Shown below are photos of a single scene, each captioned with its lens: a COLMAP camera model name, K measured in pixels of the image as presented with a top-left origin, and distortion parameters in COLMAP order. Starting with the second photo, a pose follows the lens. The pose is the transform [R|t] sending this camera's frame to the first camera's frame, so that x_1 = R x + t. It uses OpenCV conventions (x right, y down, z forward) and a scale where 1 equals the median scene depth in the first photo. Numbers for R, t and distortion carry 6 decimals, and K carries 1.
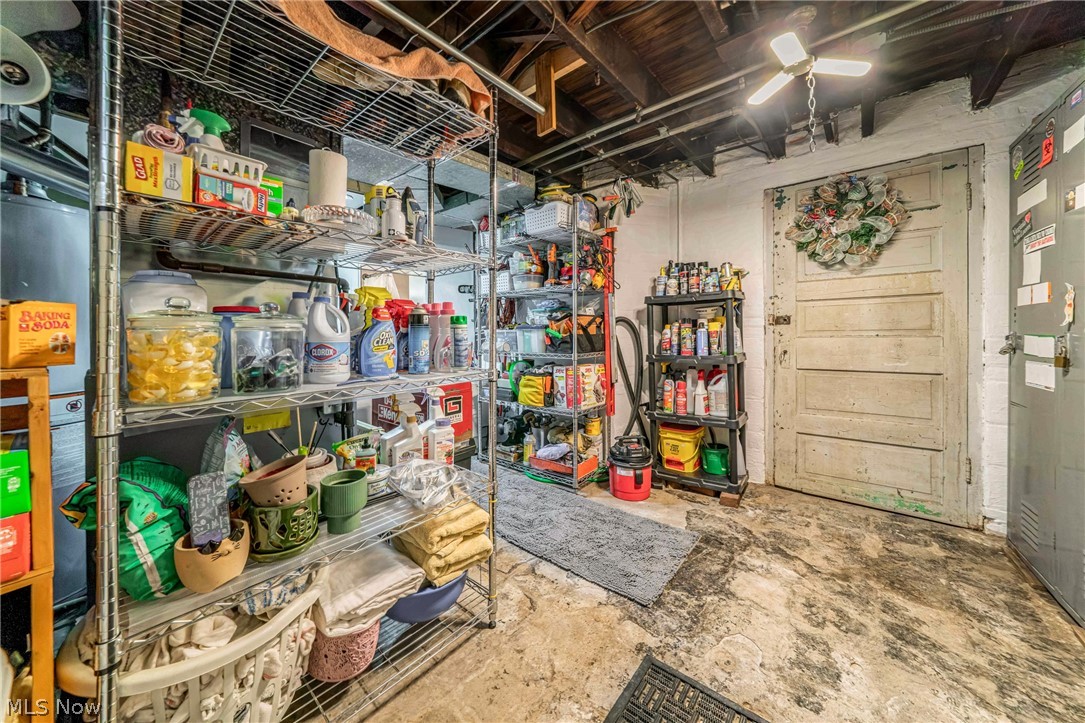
lens RADIAL K [[357.3, 0, 536.4], [0, 357.3, 335.1], [0, 0, 1]] dist [-0.000798, 0.000046]
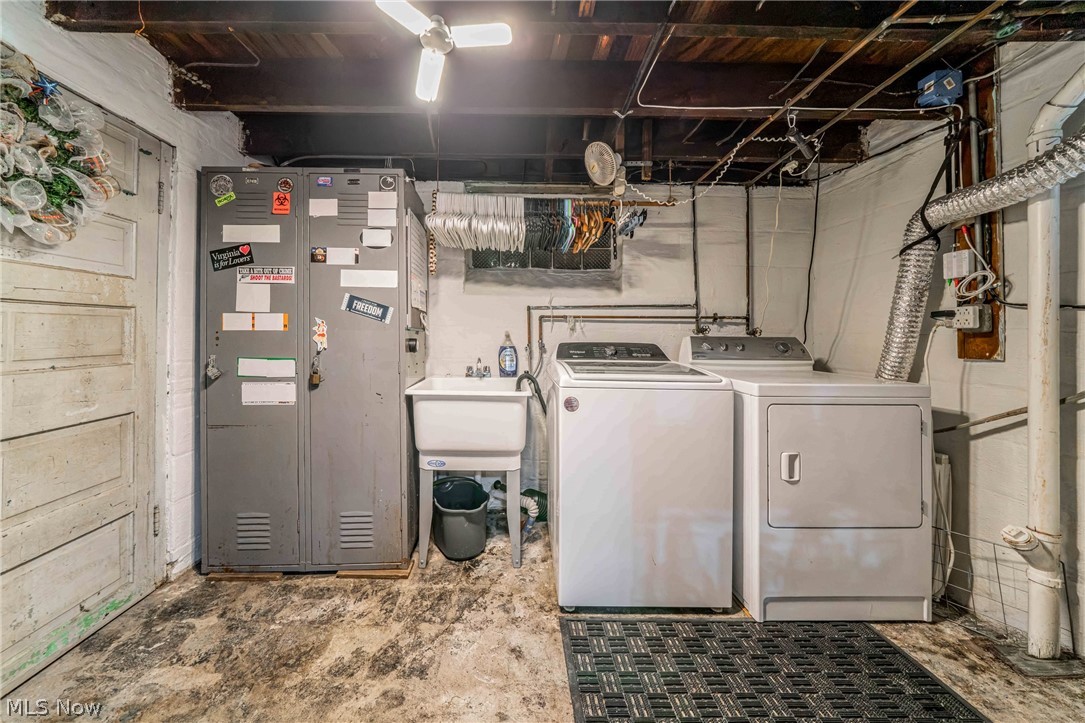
lens RADIAL K [[357.3, 0, 536.4], [0, 357.3, 335.1], [0, 0, 1]] dist [-0.000798, 0.000046]
pose [[-0.633776, 0.003658, 0.773508, -0.013680], [0.006653, 0.999978, 0.000722, -0.055362], [-0.773488, 0.005604, -0.633786, 0.854086]]
